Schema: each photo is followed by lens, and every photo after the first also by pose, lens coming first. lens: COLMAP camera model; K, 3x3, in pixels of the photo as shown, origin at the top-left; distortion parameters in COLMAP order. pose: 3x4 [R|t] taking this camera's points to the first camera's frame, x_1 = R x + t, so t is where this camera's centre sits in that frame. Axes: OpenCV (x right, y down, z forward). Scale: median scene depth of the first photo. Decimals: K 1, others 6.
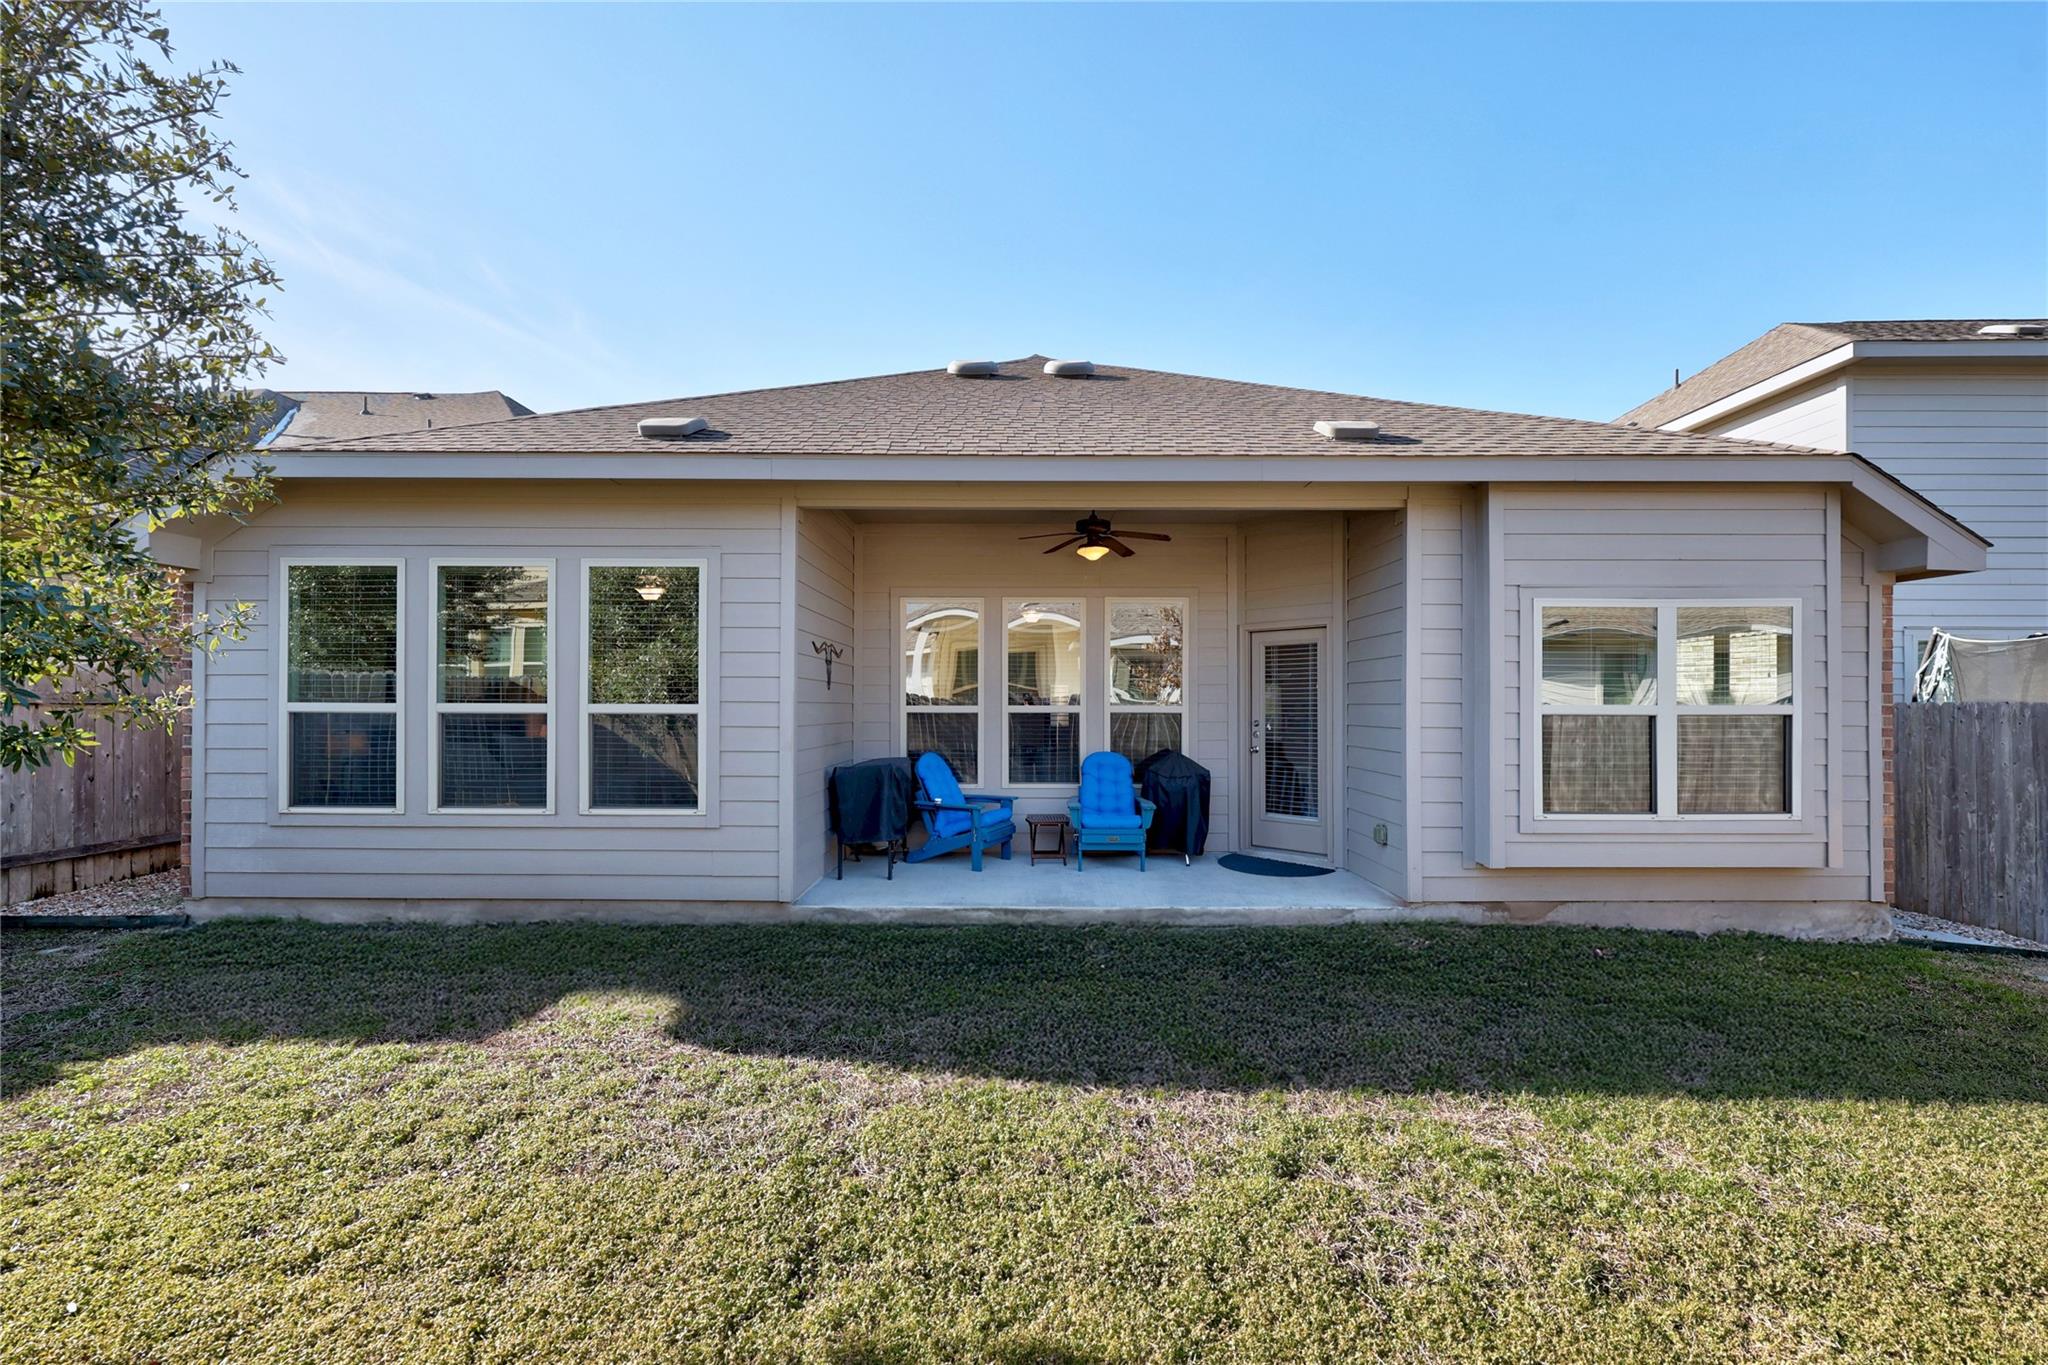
lens RADIAL K [[818.1, 0, 1024.0], [0, 818.1, 691.3], [0, 0, 1]] dist [-0.003619, -0.000168]
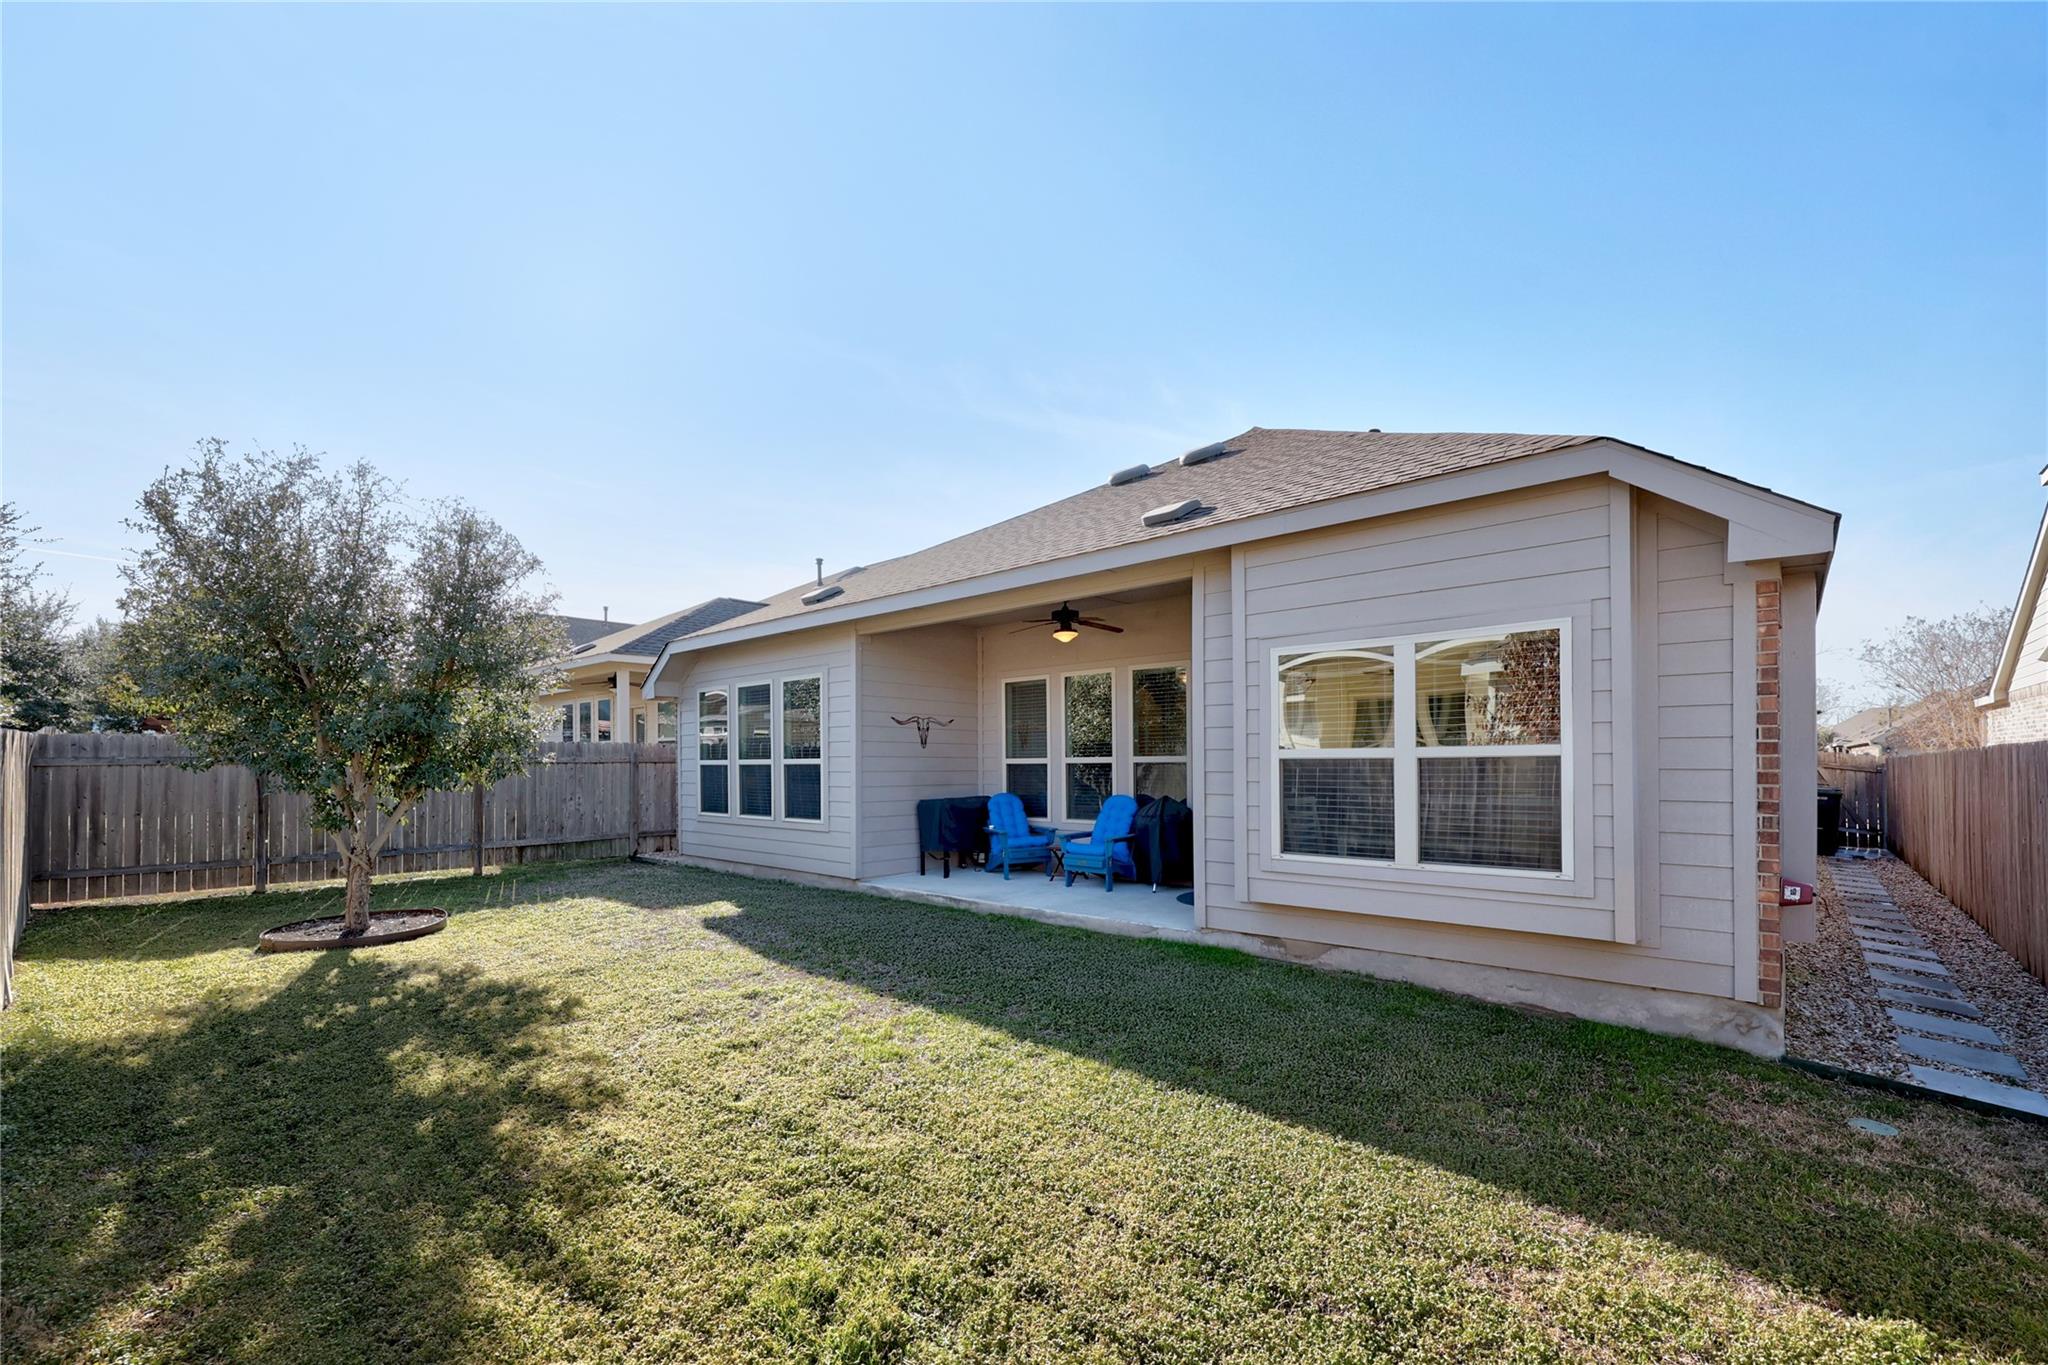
lens RADIAL K [[818.1, 0, 1004.7], [0, 818.1, 747.2], [0, 0, 1]] dist [-0.003619, -0.000168]
pose [[0.751615, -0.019862, -0.659303, 0.995369], [0.016246, 0.999801, -0.011600, 0.018886], [0.659402, -0.001992, 0.751788, -0.020853]]
